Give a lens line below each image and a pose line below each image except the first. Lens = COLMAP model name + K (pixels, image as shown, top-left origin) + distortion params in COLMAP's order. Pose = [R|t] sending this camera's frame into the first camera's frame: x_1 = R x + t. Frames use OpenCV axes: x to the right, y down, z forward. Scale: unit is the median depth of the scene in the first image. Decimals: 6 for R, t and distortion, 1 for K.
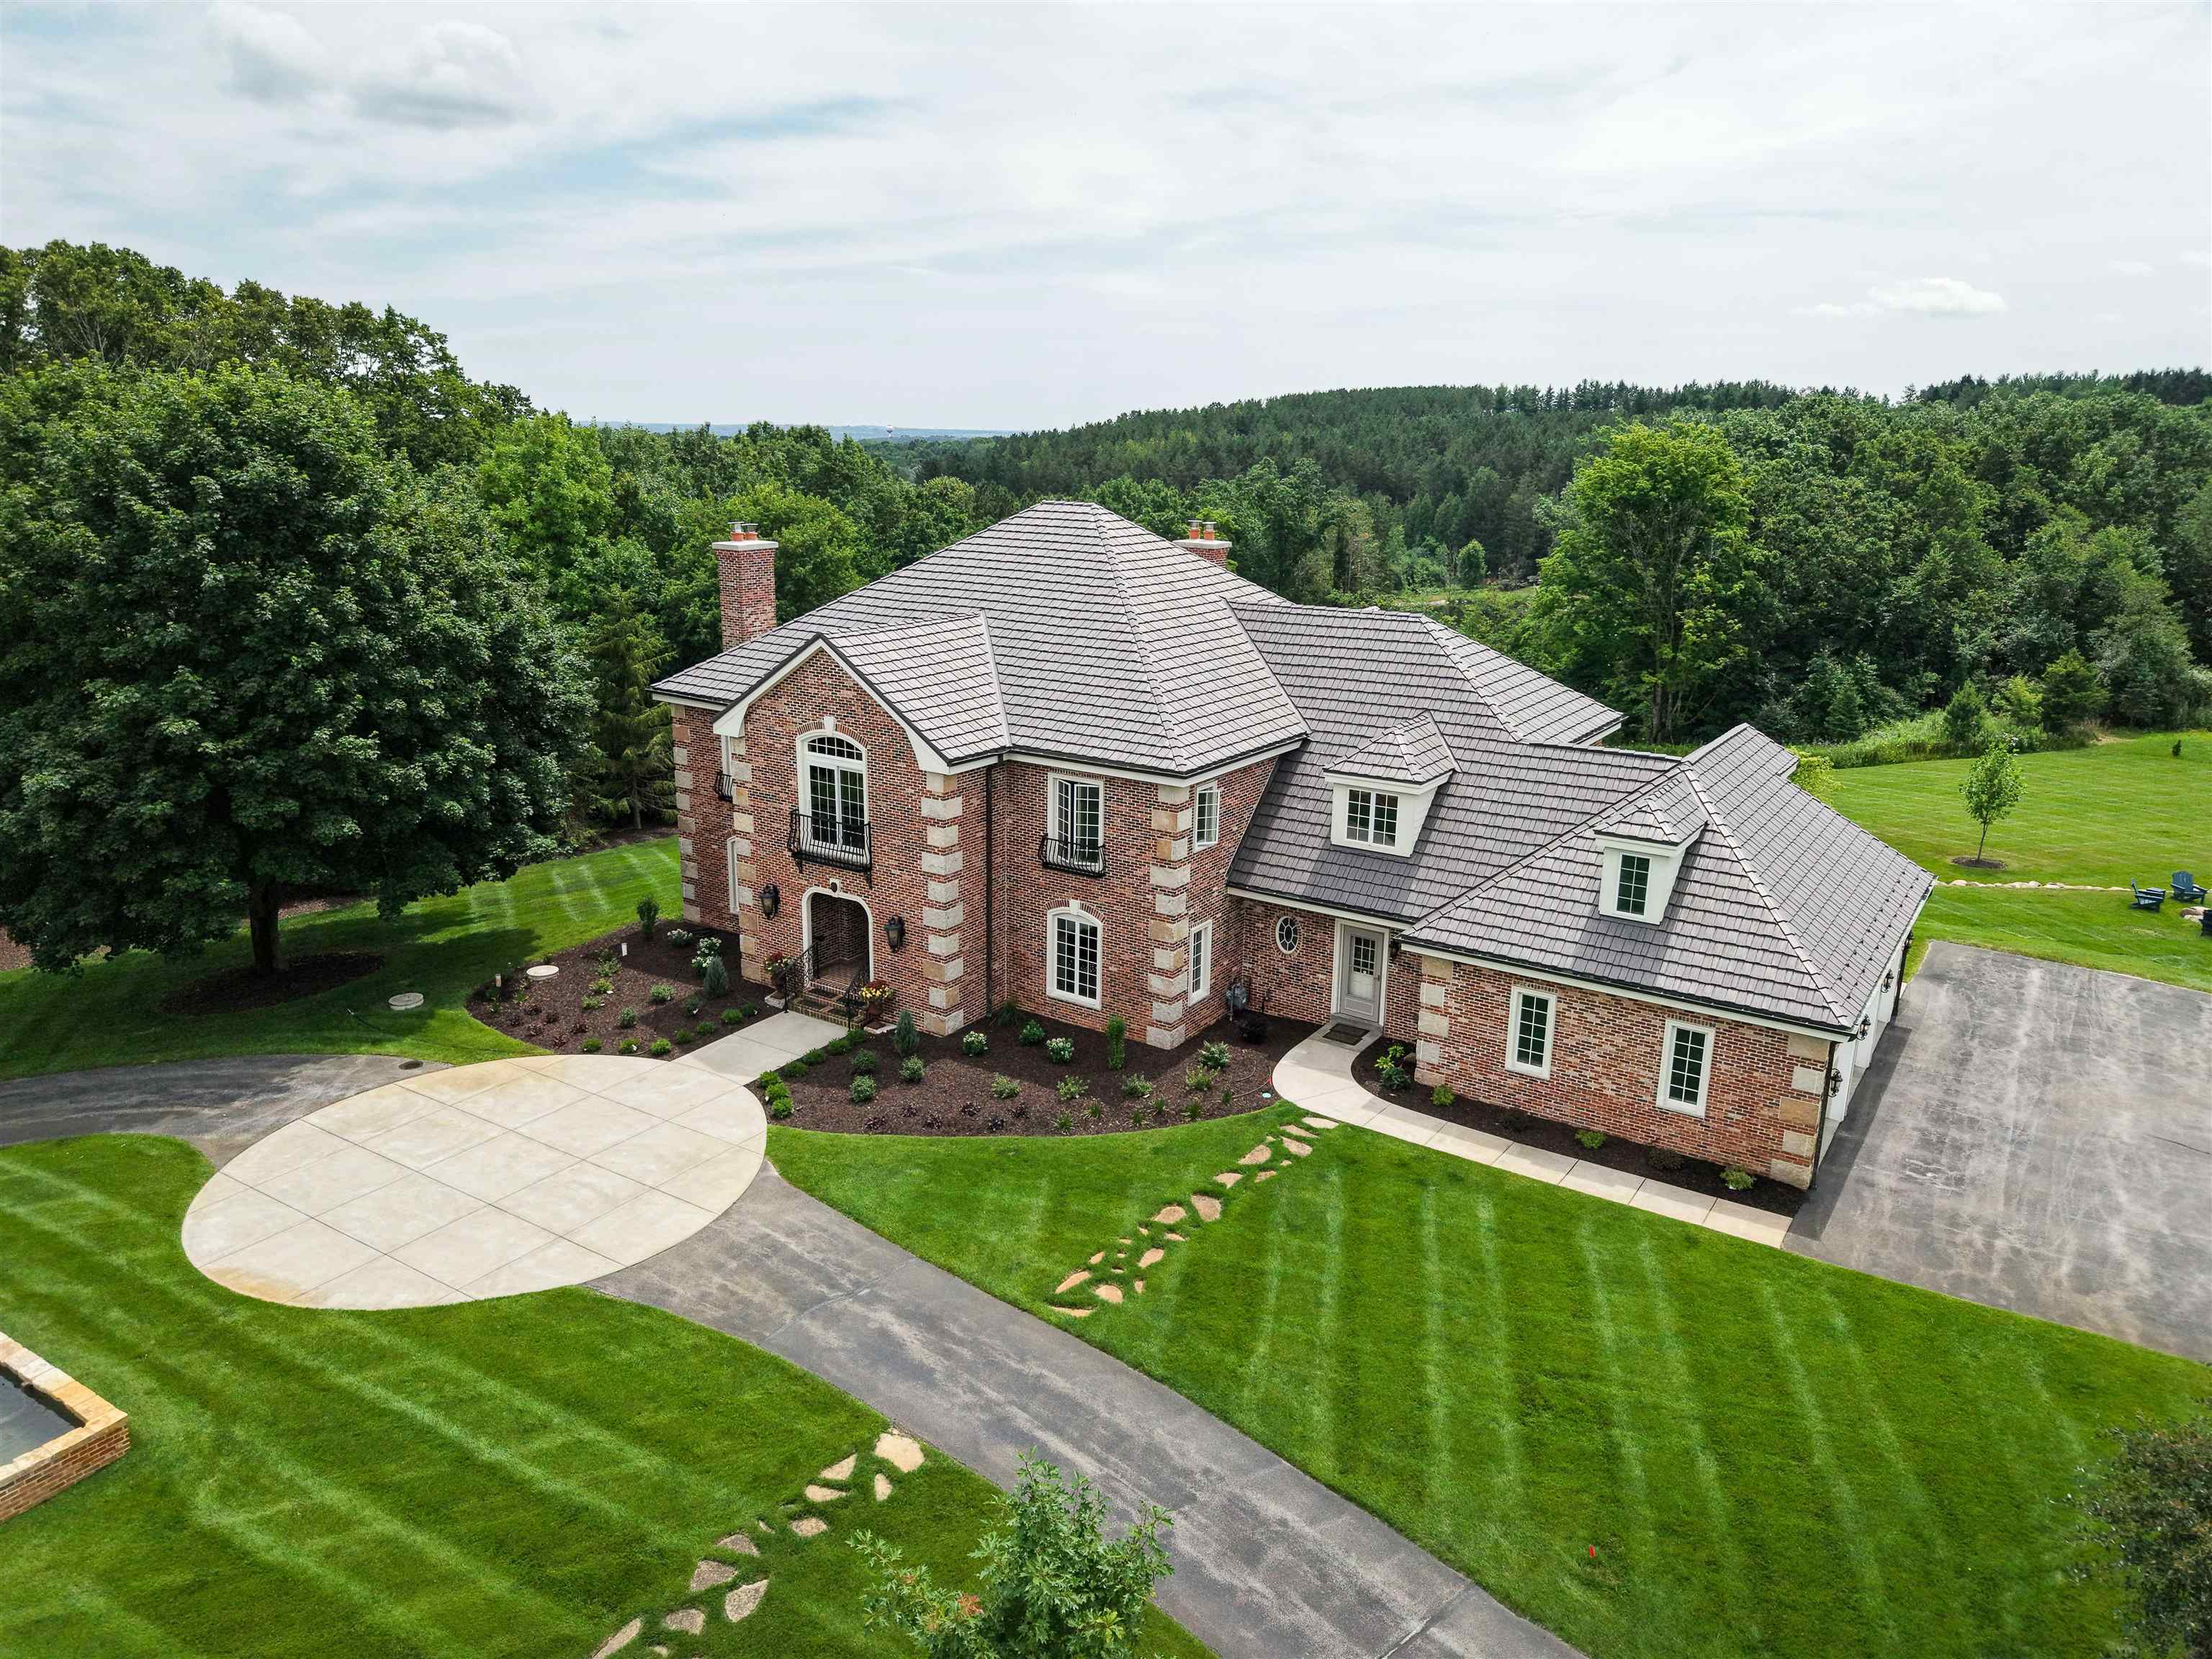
lens RADIAL K [[1514.6, 0, 1107.2], [0, 1514.6, 838.1], [0, 0, 1]] dist [0.047078, -0.059675]
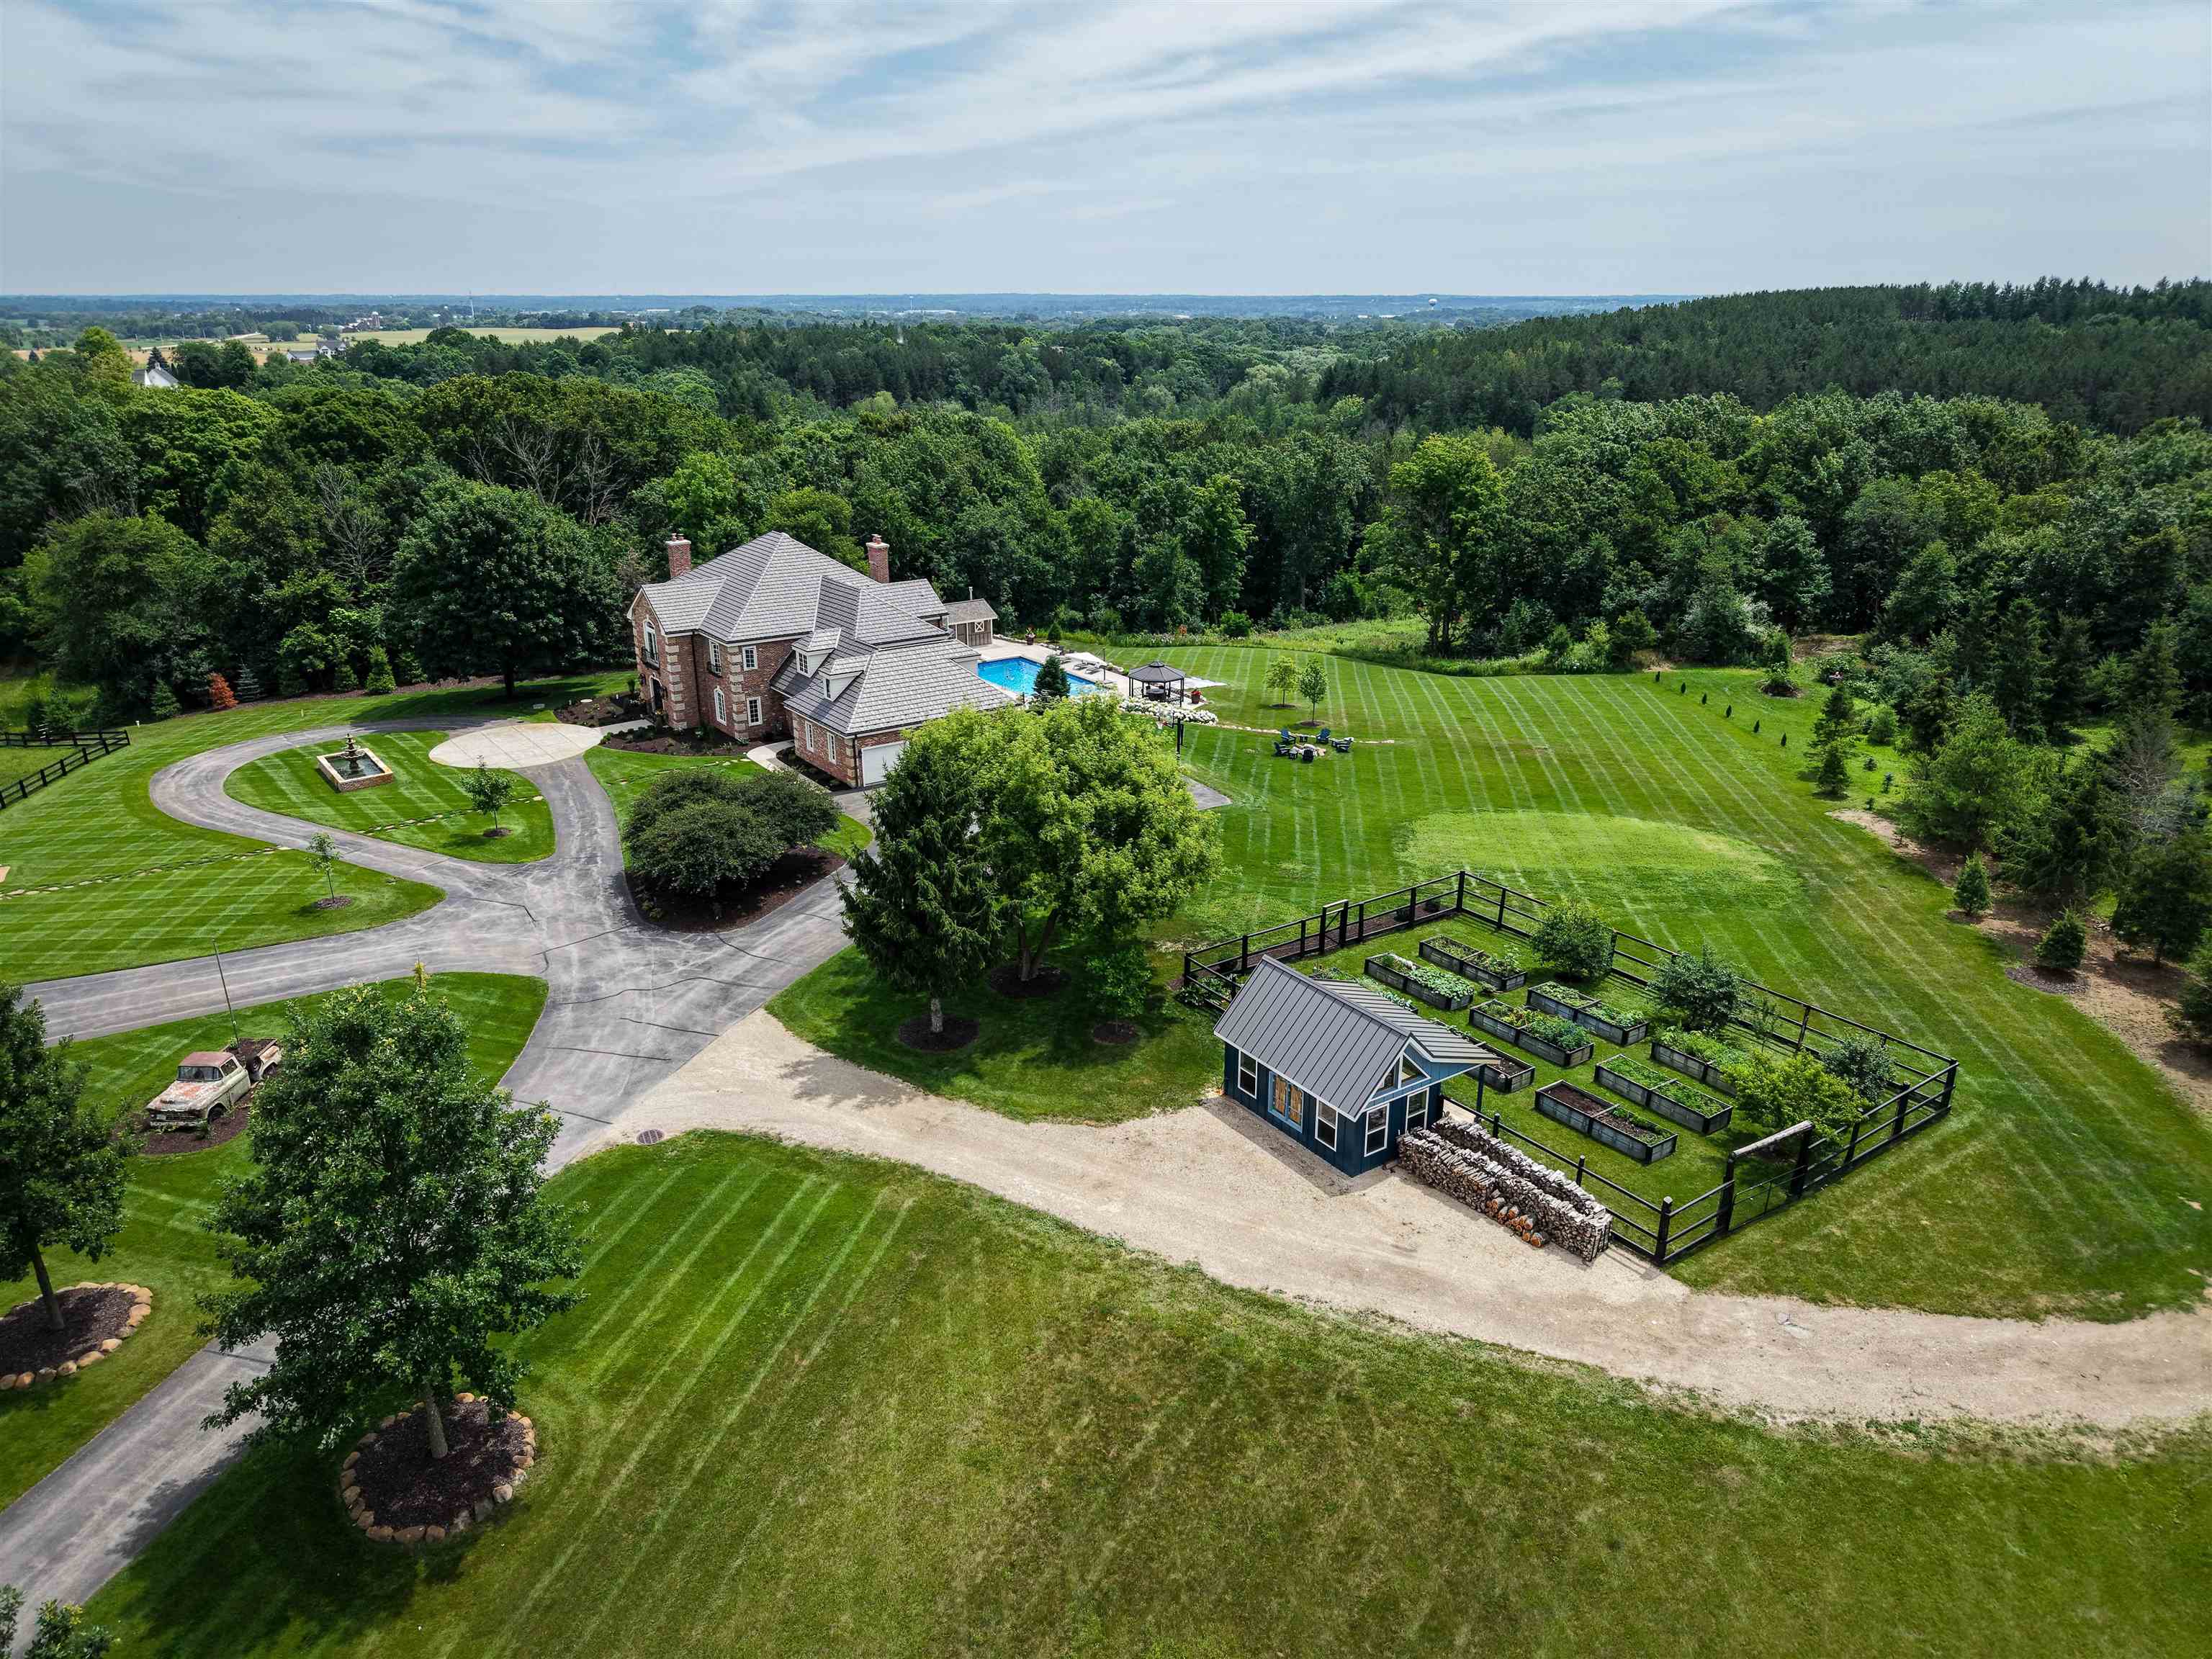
lens RADIAL K [[1514.6, 0, 1107.2], [0, 1514.6, 838.1], [0, 0, 1]] dist [0.047078, -0.059675]
pose [[0.936319, 0.104608, -0.335207, 1.655352], [-0.076897, 0.992509, 0.094939, -0.001139], [0.342628, -0.063117, 0.937349, -1.439937]]
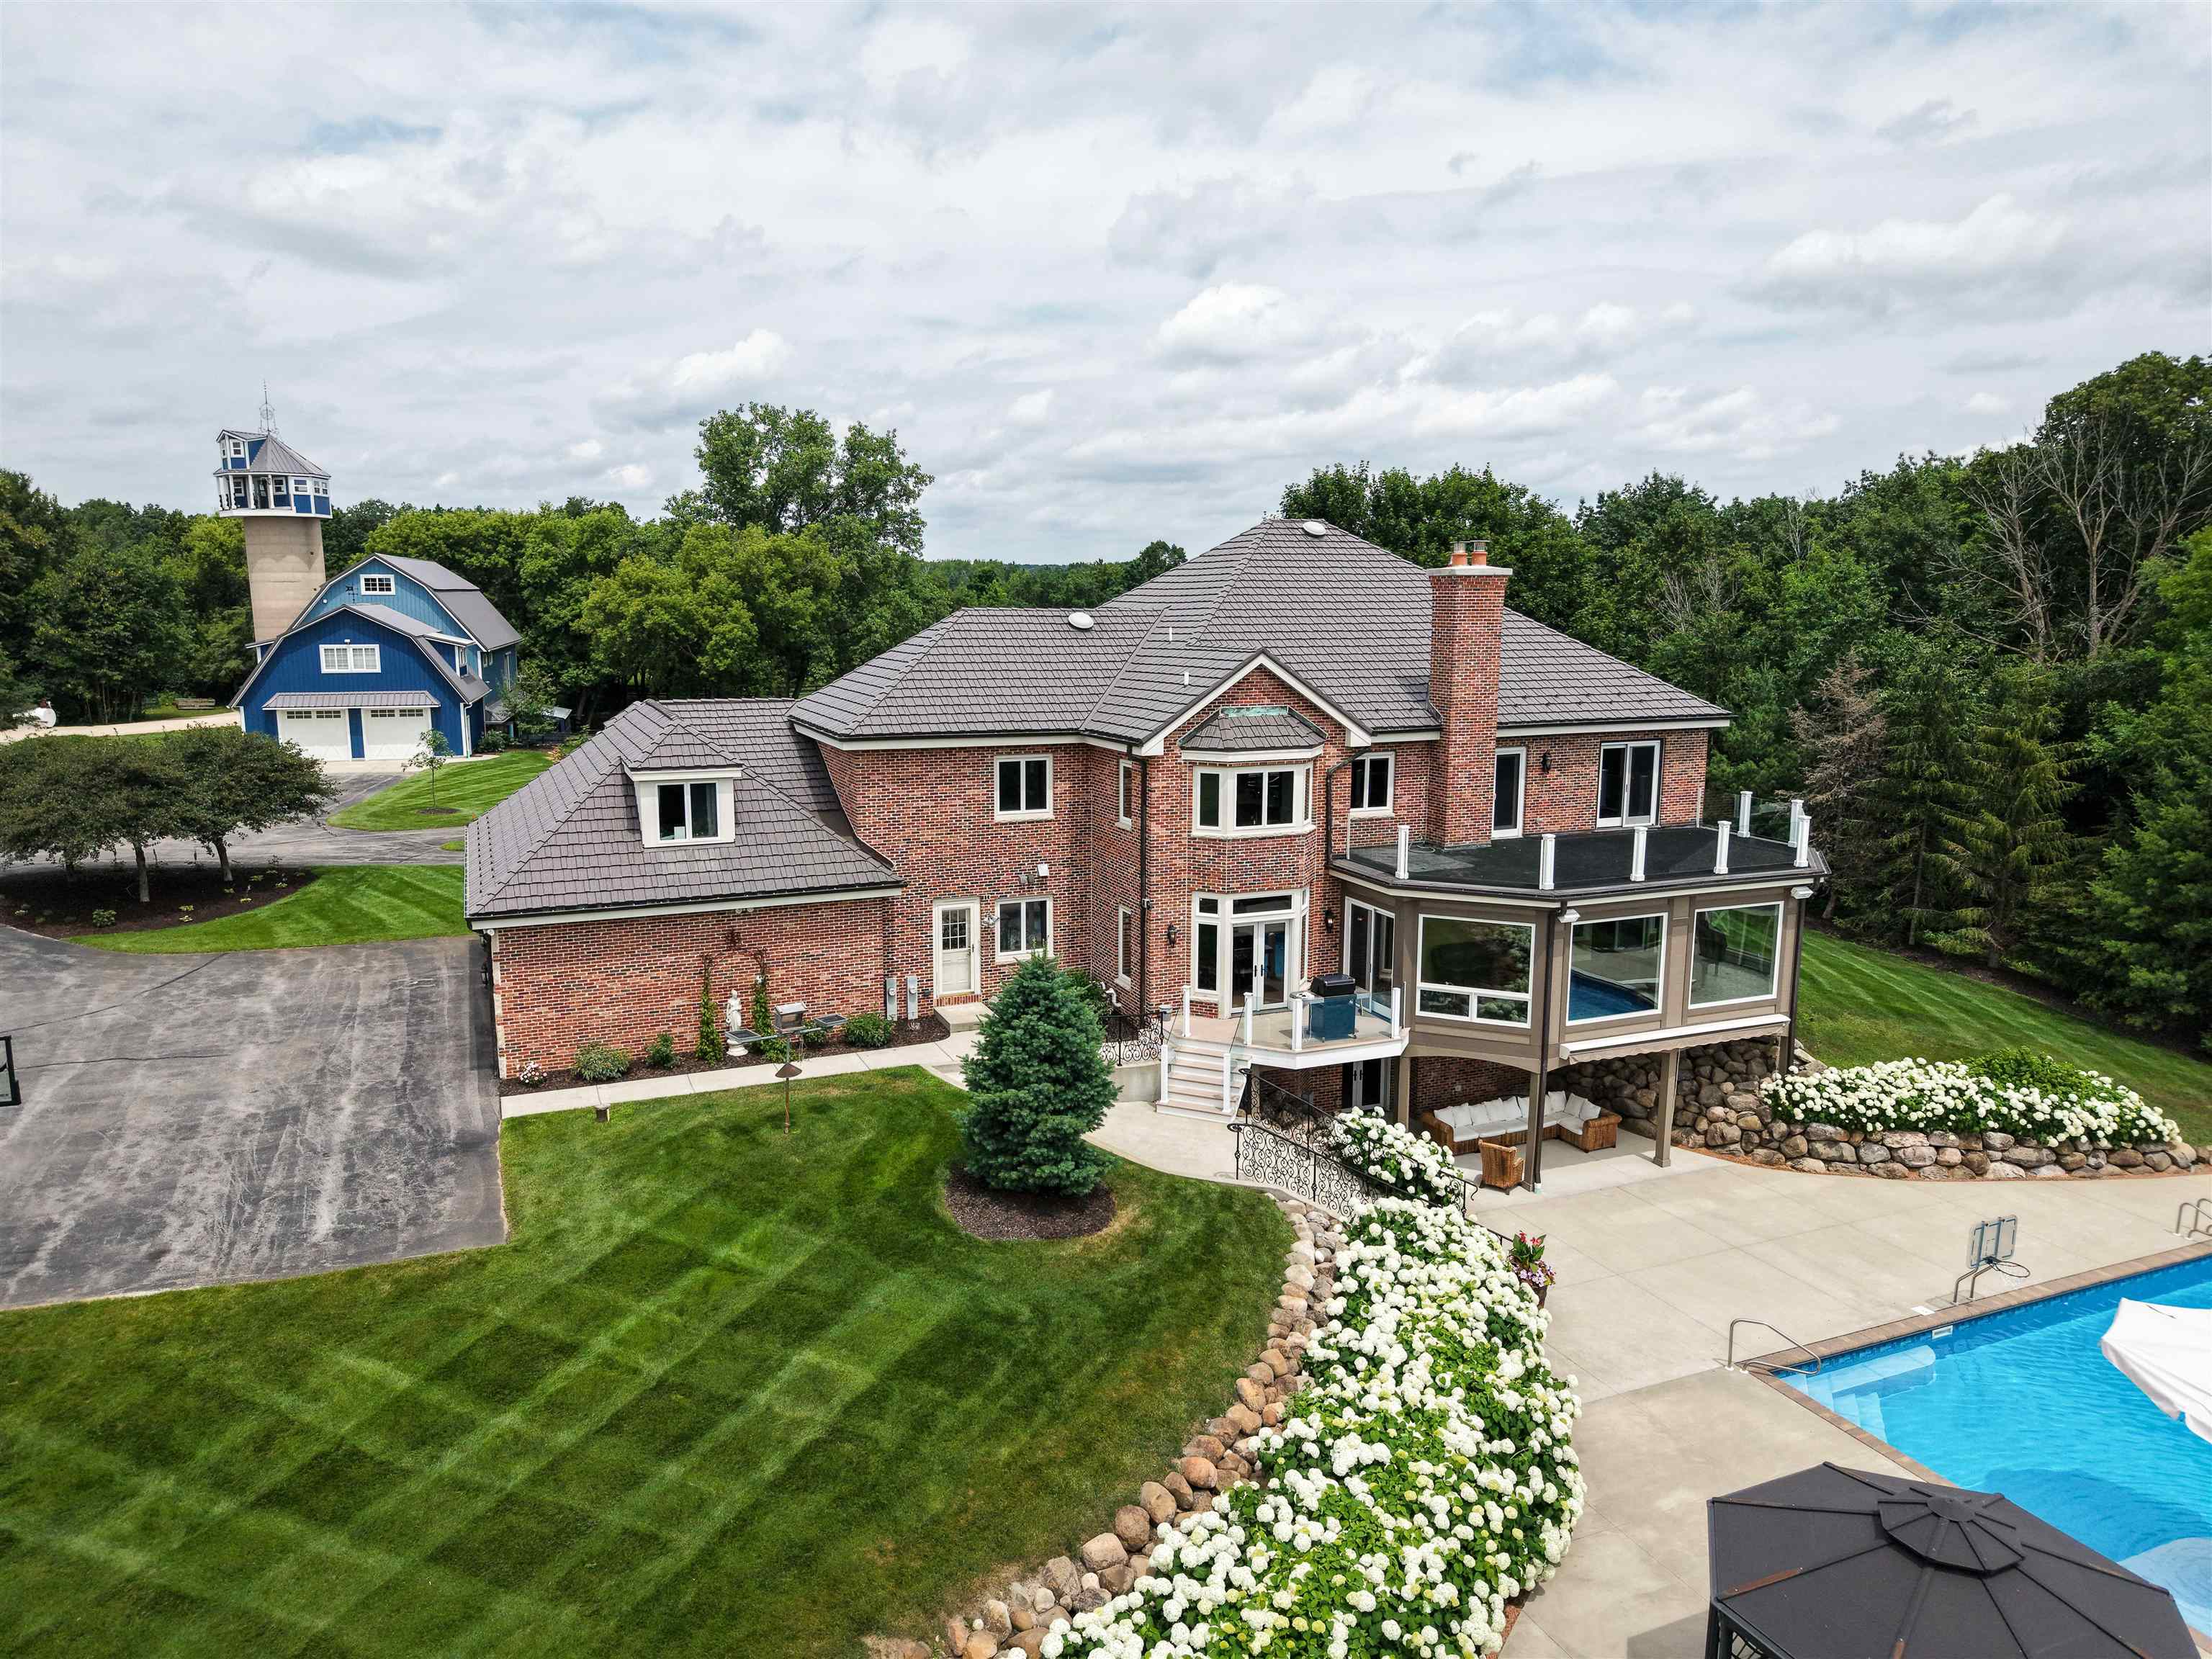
lens RADIAL K [[1478.6, 0, 1105.6], [0, 1478.6, 838.9], [0, 0, 1]] dist [0.048786, -0.063524]
pose [[-0.548172, 0.122034, -0.827415, 1.065615], [-0.228427, 0.929840, 0.288476, -0.335551], [0.804567, 0.347138, -0.481836, 1.738445]]
